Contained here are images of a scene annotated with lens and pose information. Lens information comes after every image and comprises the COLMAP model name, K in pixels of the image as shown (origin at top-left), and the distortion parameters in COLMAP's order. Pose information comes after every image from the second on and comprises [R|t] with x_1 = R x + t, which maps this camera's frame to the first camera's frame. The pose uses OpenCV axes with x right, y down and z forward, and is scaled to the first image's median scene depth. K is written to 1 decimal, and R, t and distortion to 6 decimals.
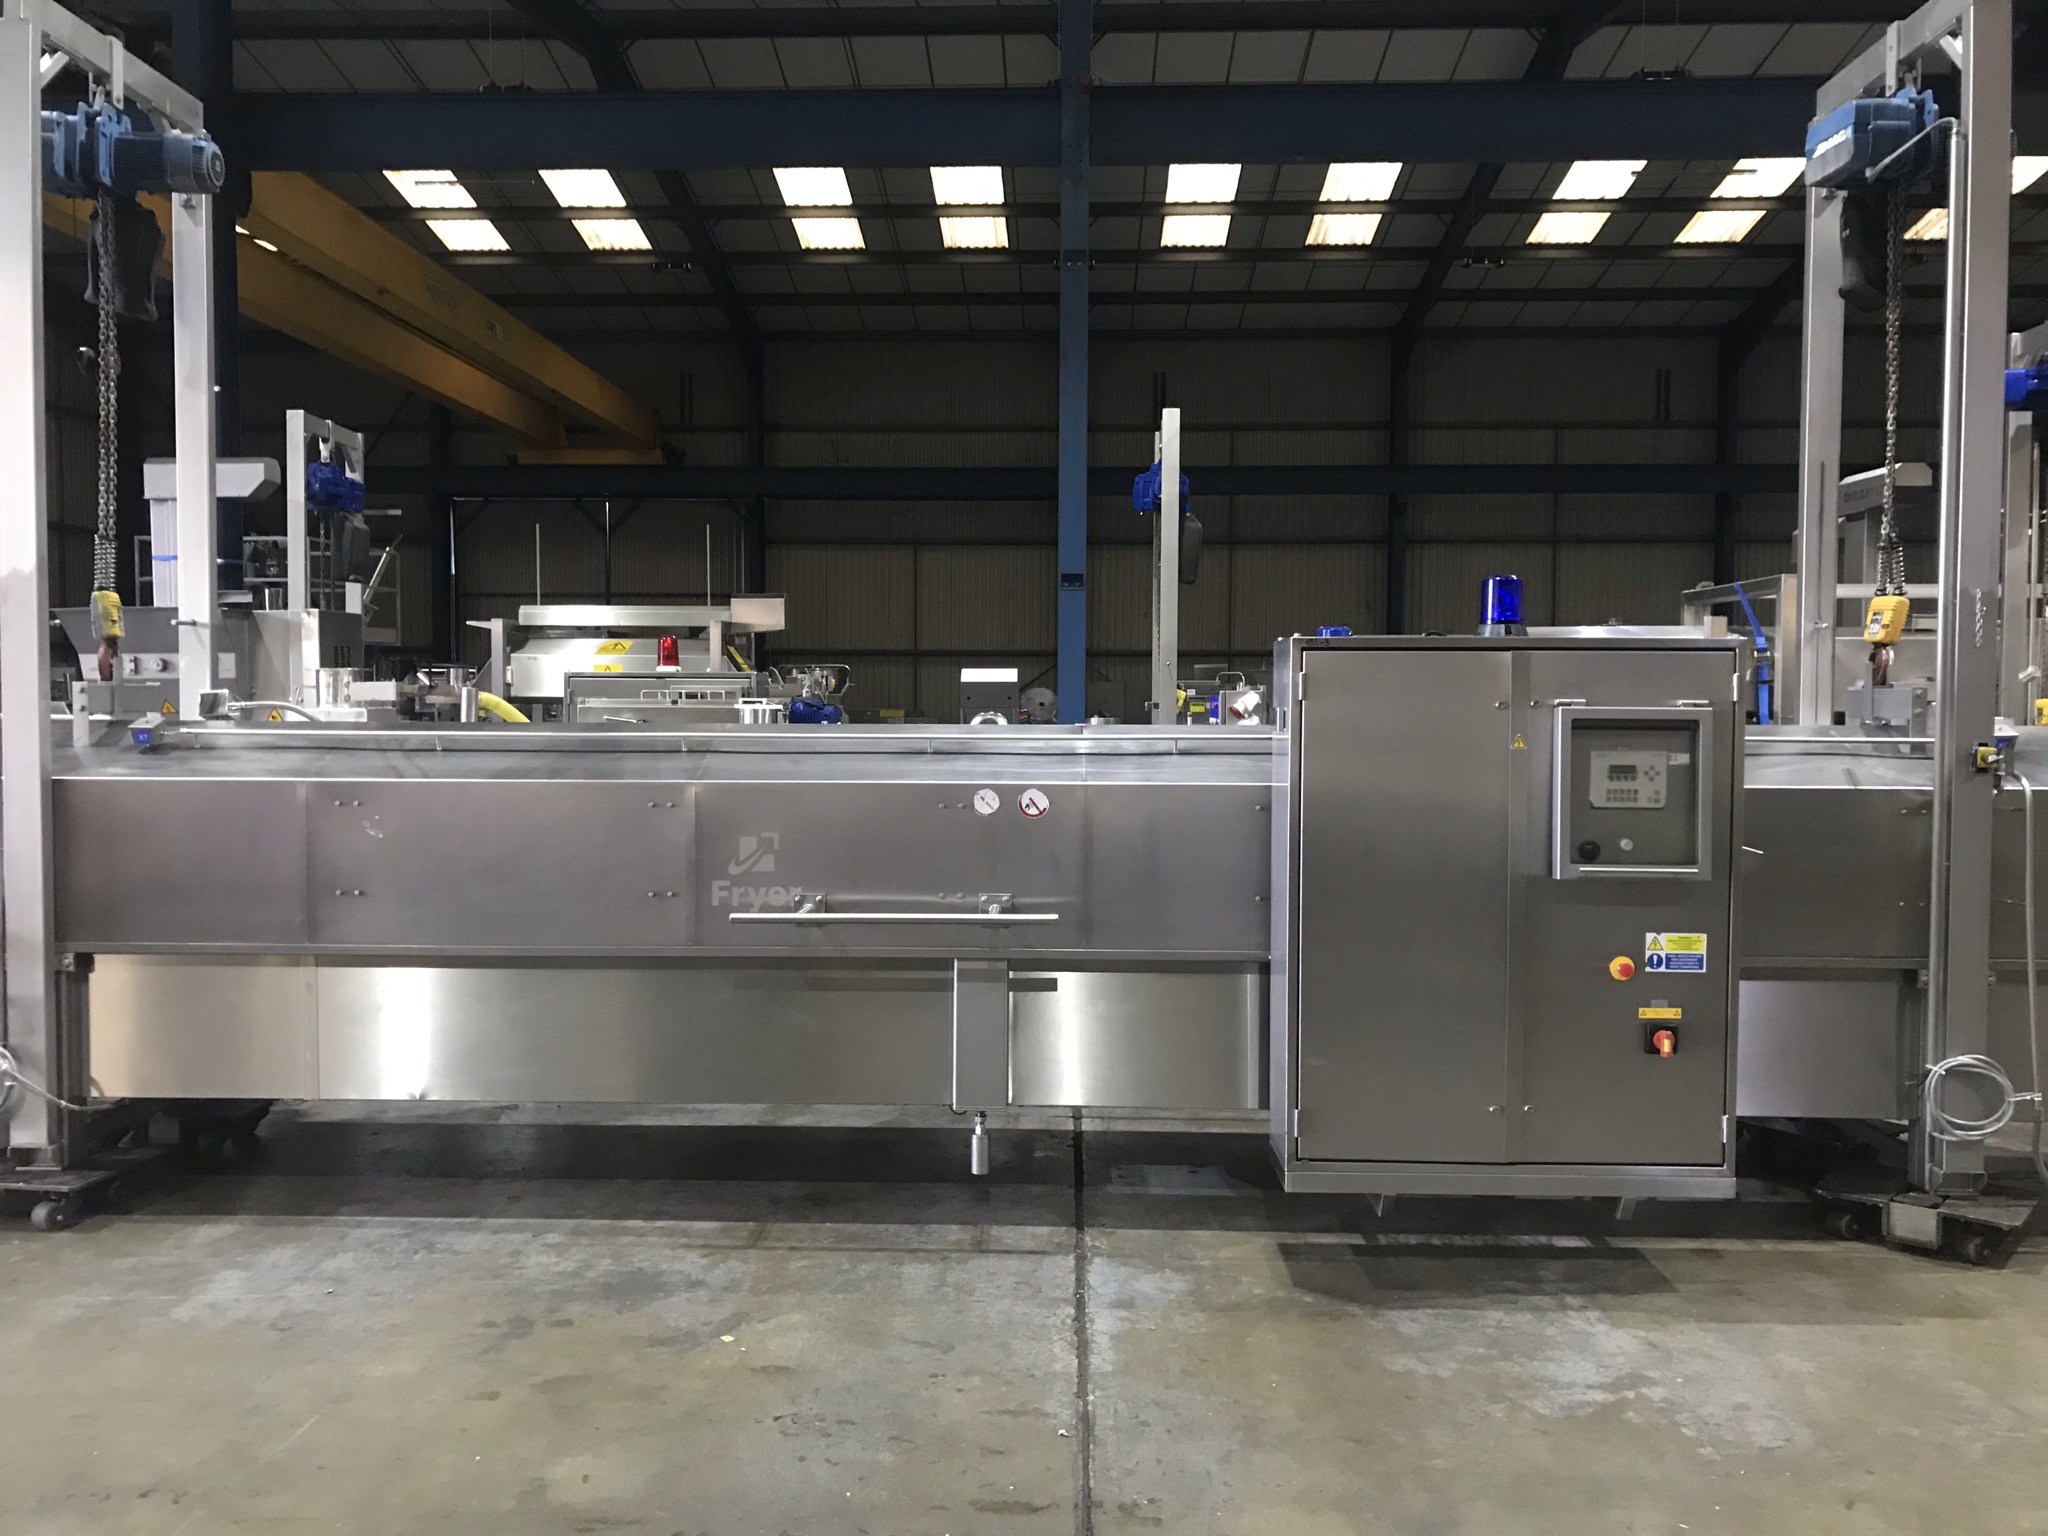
lens RADIAL K [[1696.3, 0, 1009.1], [0, 1696.3, 757.7], [0, 0, 1]] dist [0.055205, -0.072529]
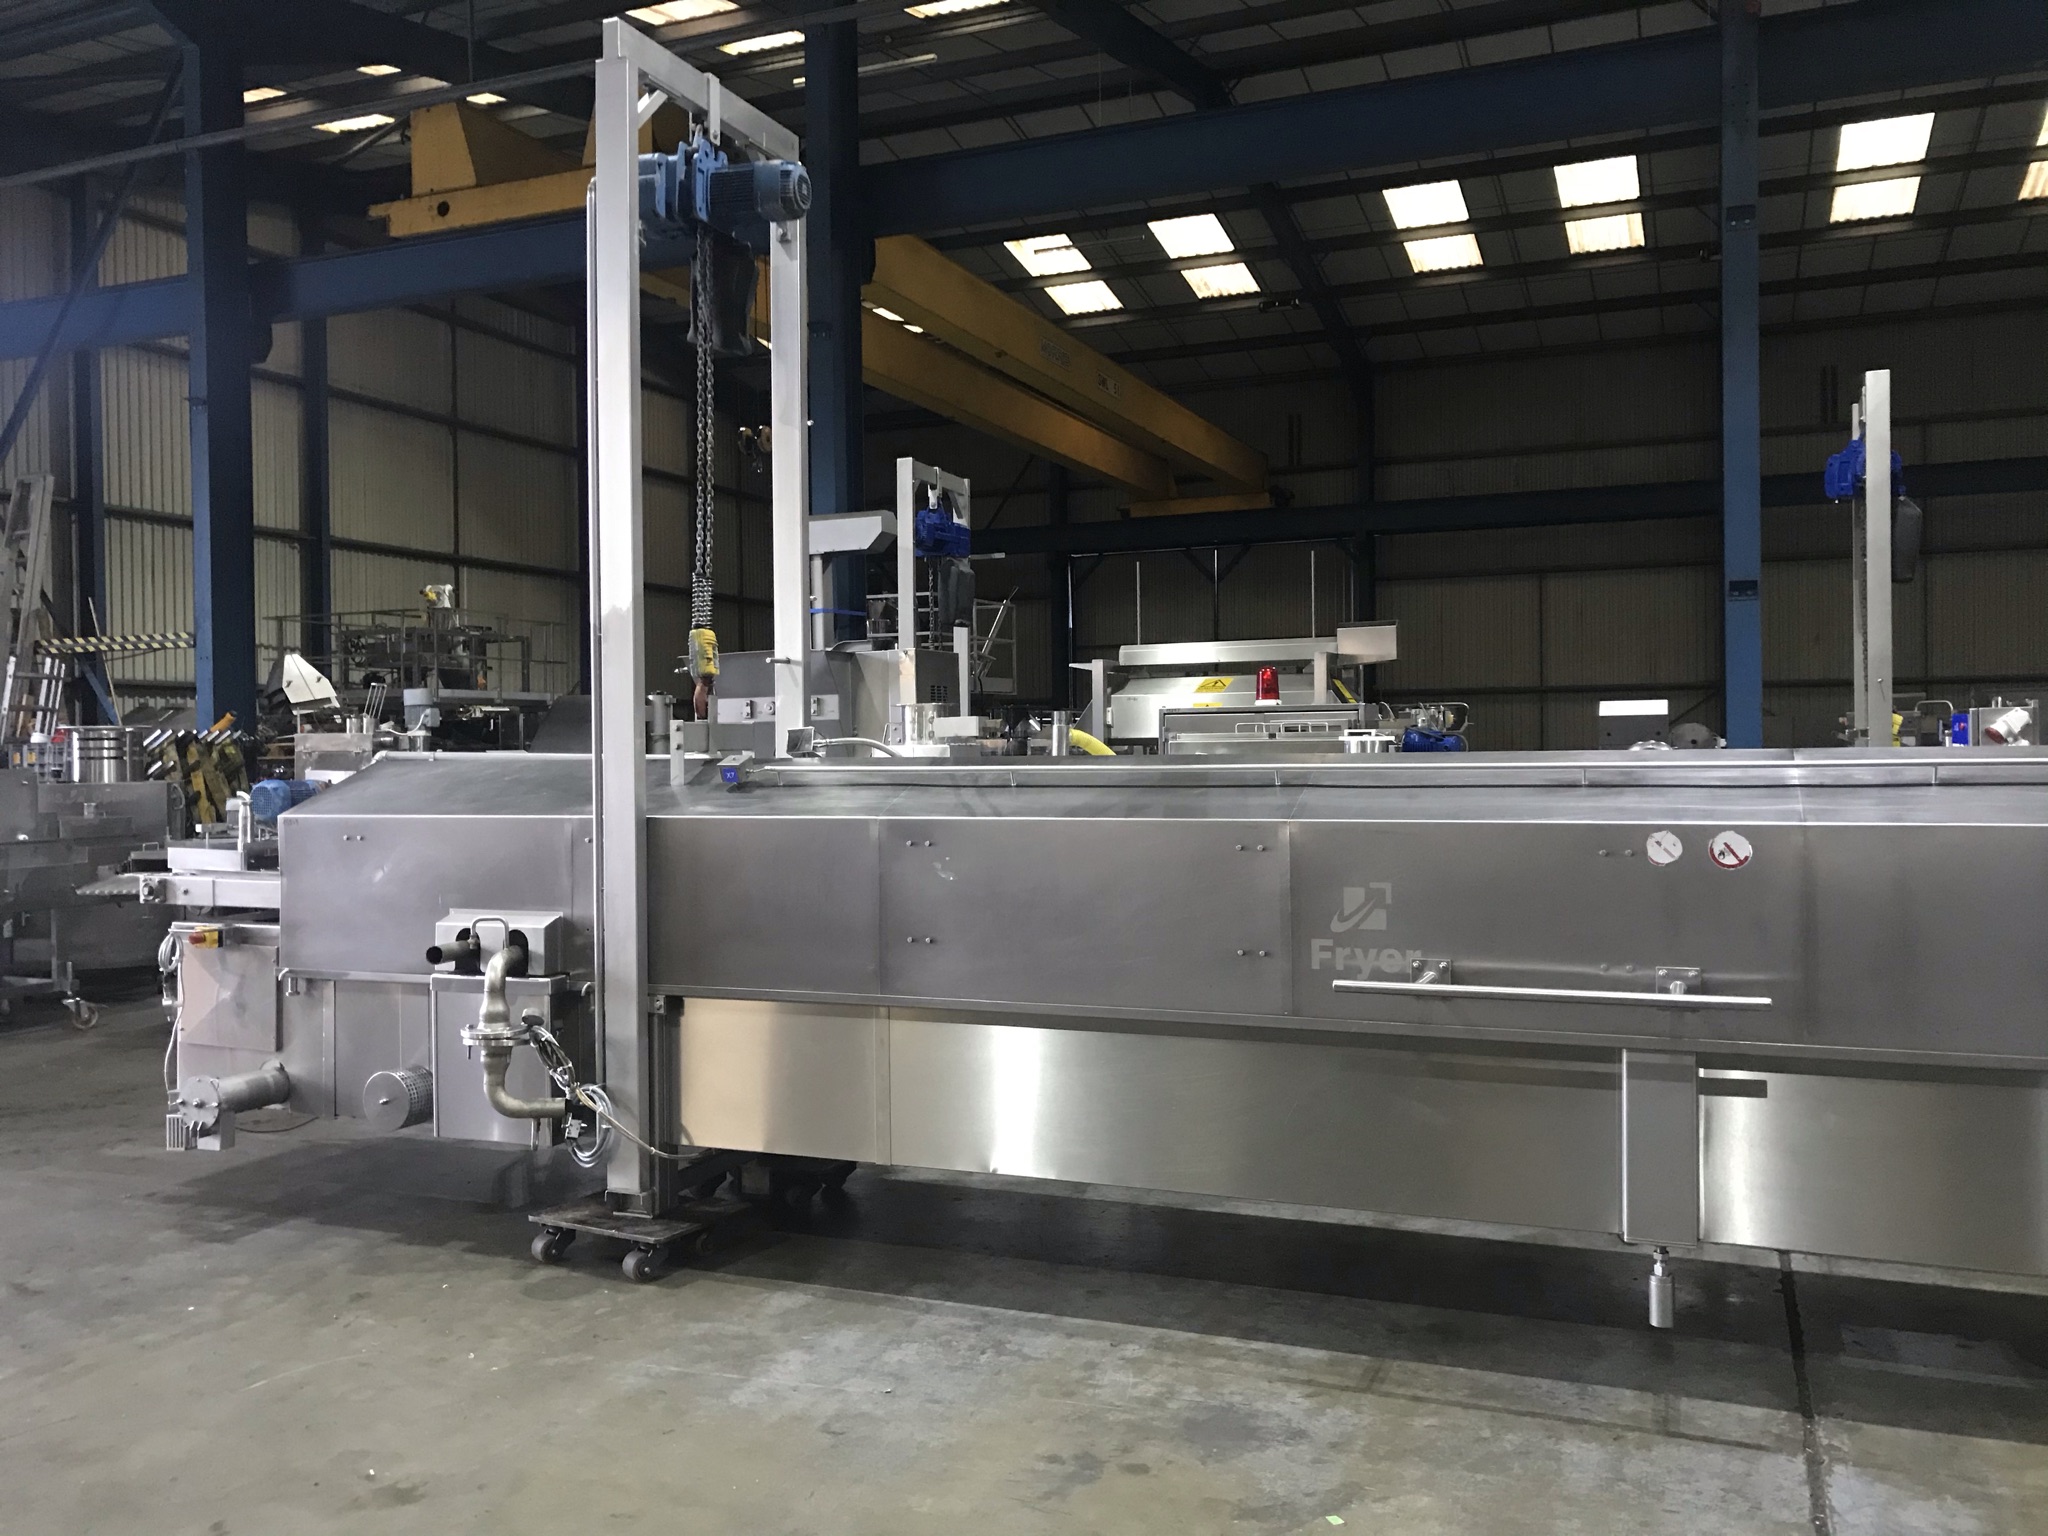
lens RADIAL K [[1696.3, 0, 1009.1], [0, 1696.3, 757.7], [0, 0, 1]] dist [0.055205, -0.072529]
pose [[0.937283, -0.012282, -0.348352, -0.019371], [0.002280, 0.999574, -0.029108, 0.006461], [0.348561, 0.026489, 0.936912, 0.144962]]
